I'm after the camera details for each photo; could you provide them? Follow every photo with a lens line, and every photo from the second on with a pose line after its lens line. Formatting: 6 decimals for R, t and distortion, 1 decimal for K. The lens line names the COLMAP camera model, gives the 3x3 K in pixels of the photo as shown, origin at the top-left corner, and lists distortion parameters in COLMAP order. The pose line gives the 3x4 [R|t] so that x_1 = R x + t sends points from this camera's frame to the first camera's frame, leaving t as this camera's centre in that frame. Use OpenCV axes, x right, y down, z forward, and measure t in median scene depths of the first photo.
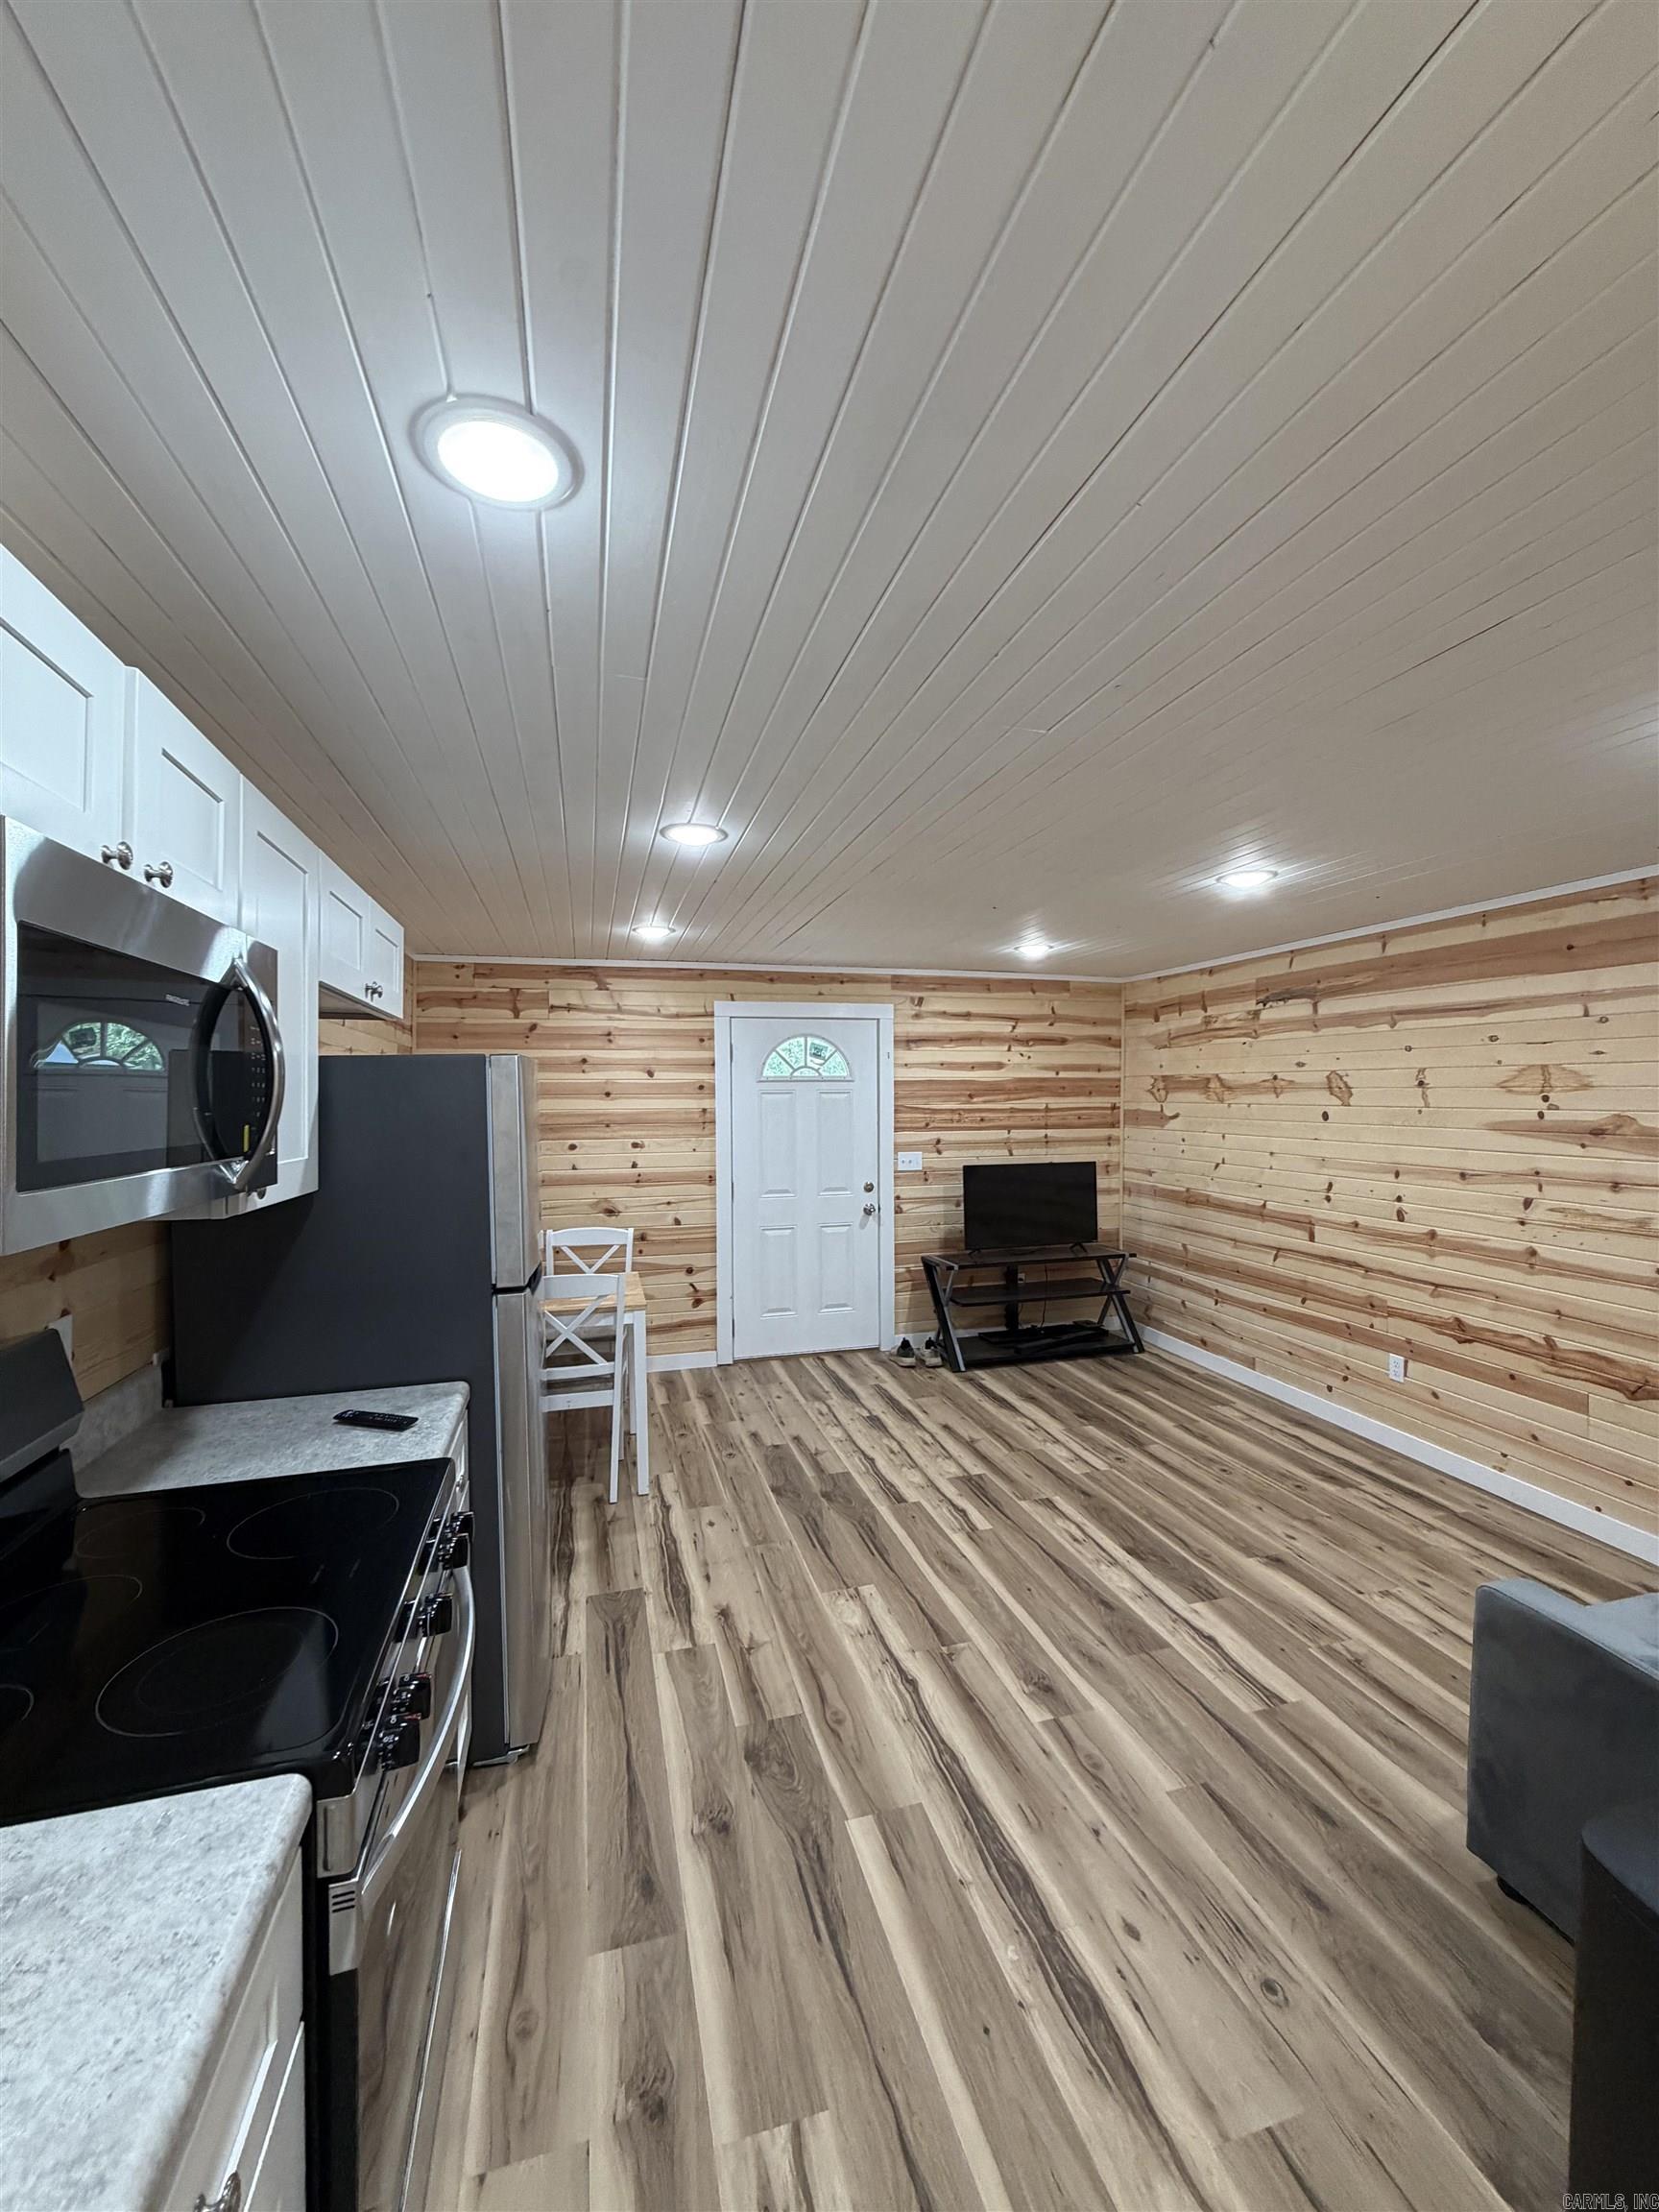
lens RADIAL K [[881.7, 0, 832.0], [0, 881.7, 1098.2], [0, 0, 1]] dist [0.000213, 0.000284]
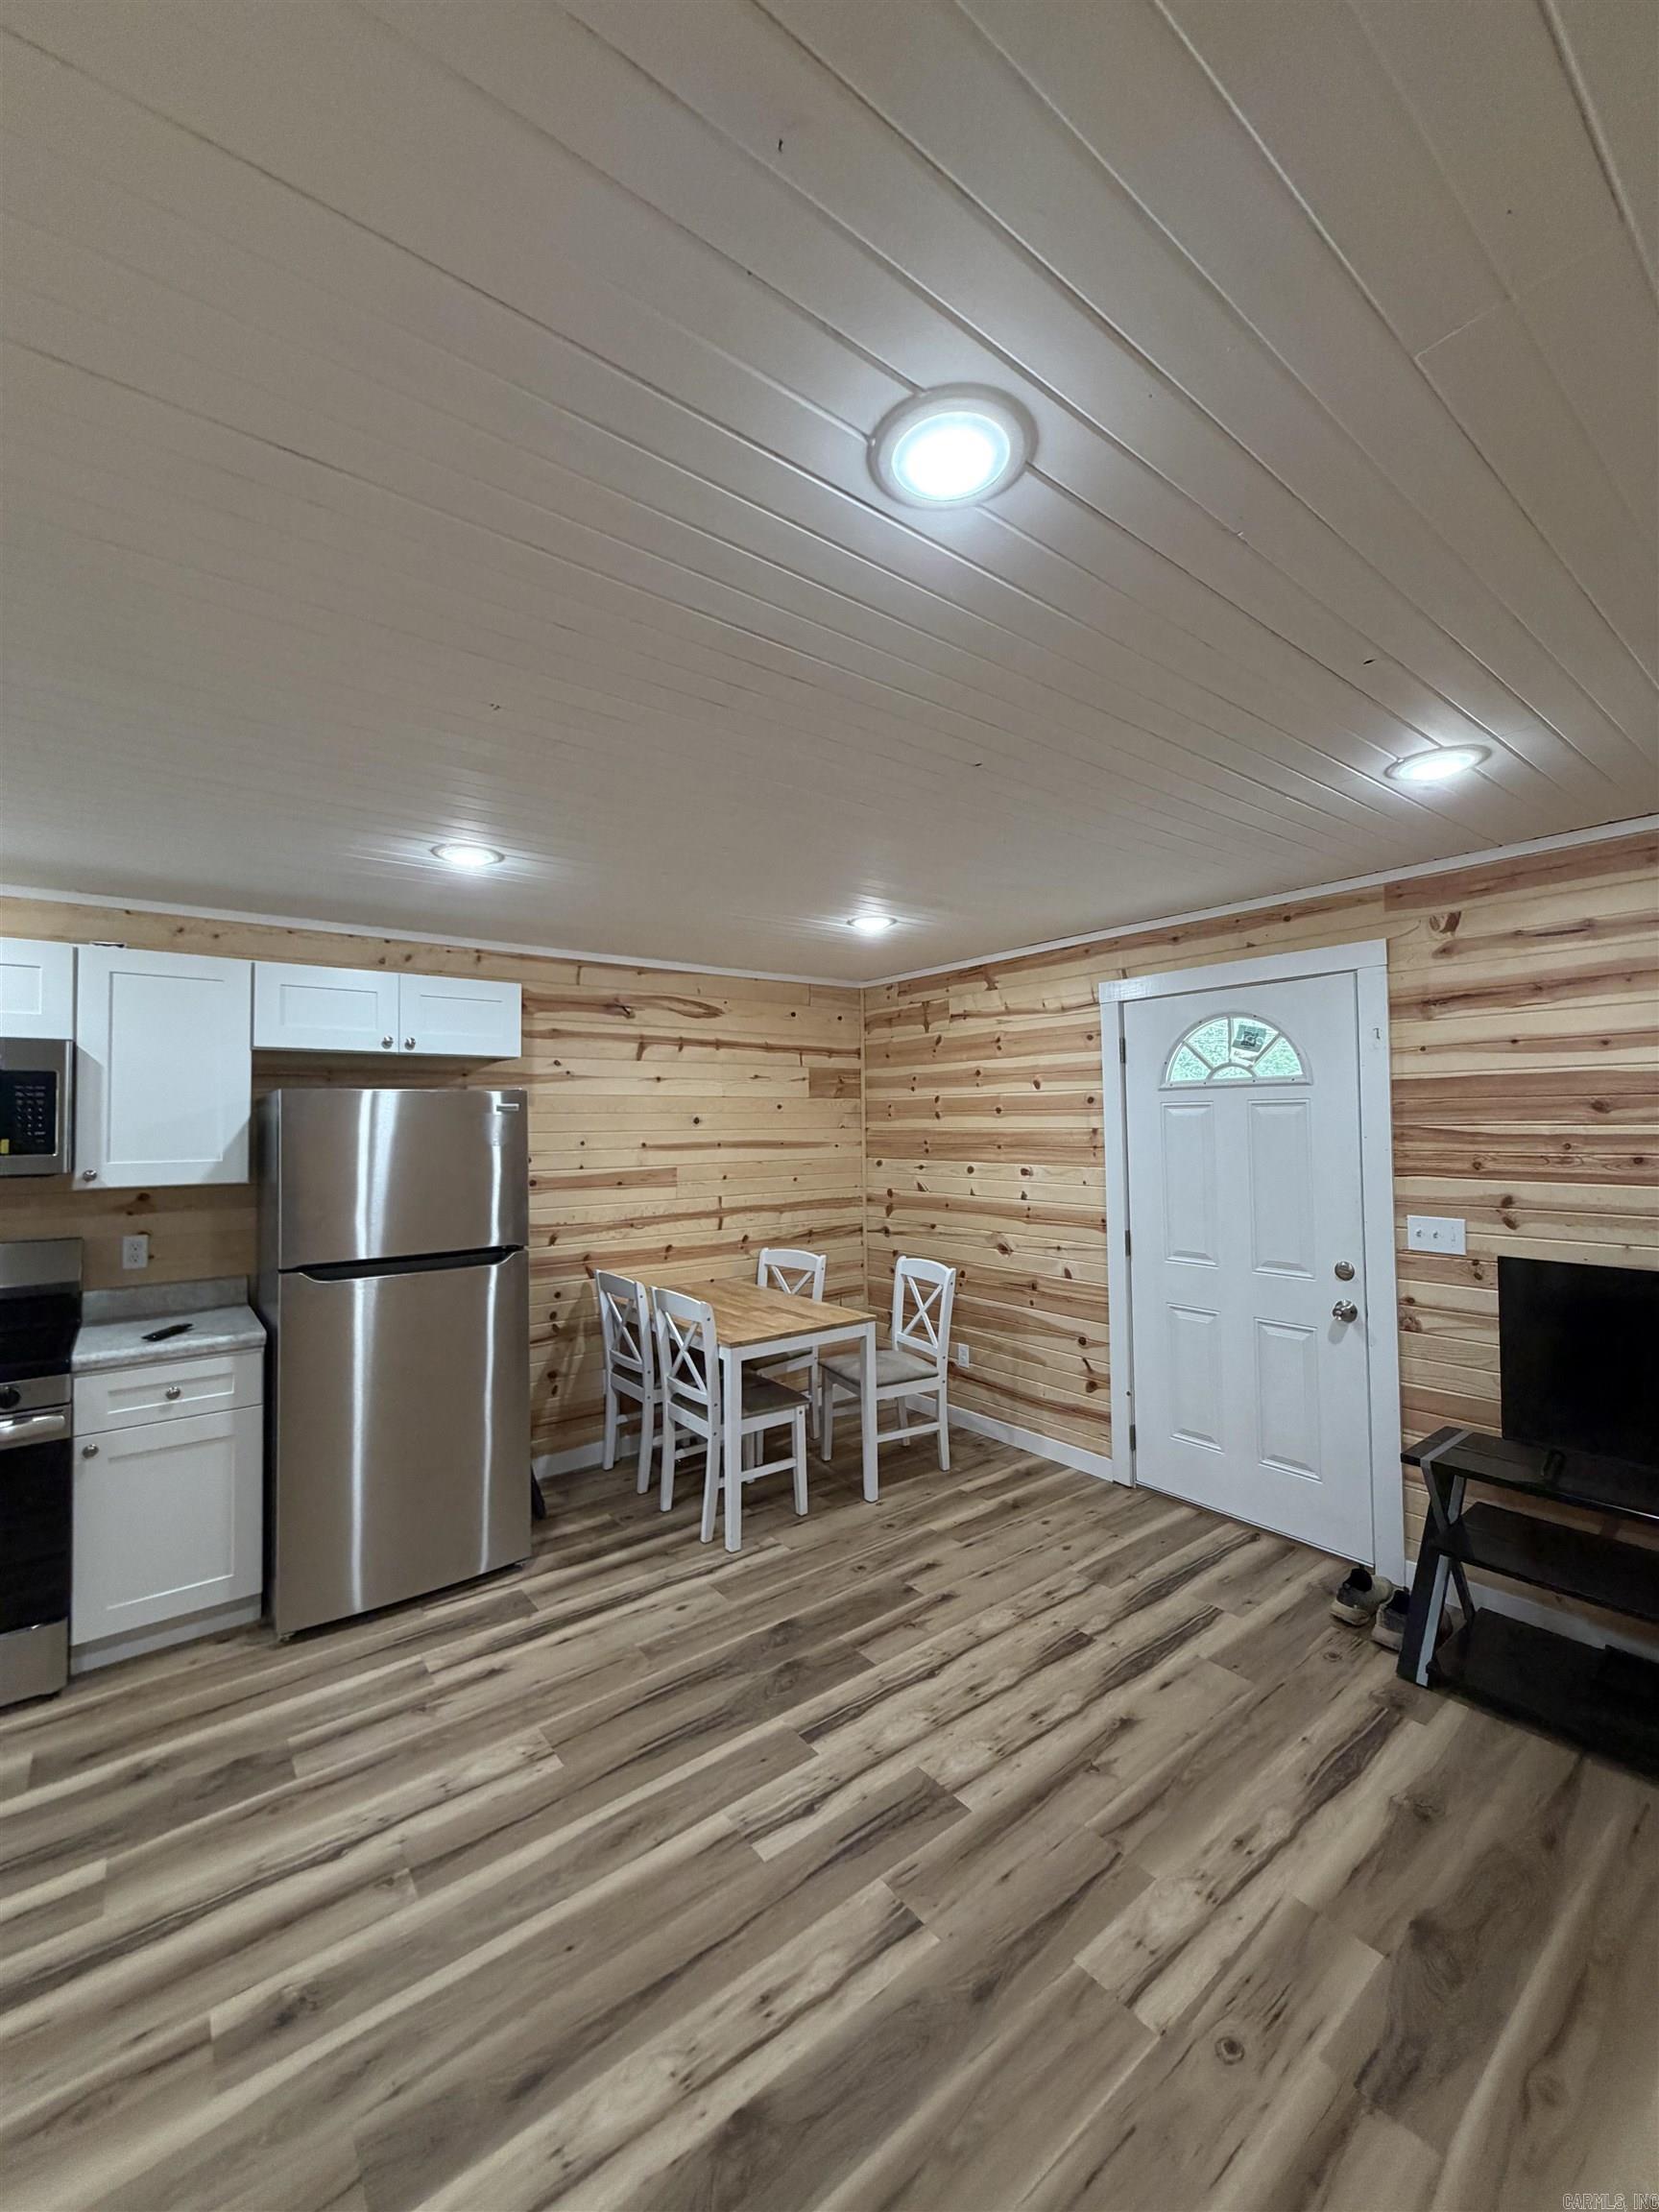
lens RADIAL K [[881.7, 0, 832.0], [0, 881.7, 1098.2], [0, 0, 1]] dist [0.000213, 0.000284]
pose [[0.377890, -0.020174, -0.925631, 0.496183], [0.008244, 0.999796, -0.018424, -0.002071], [0.925814, -0.000668, 0.377979, 0.546596]]
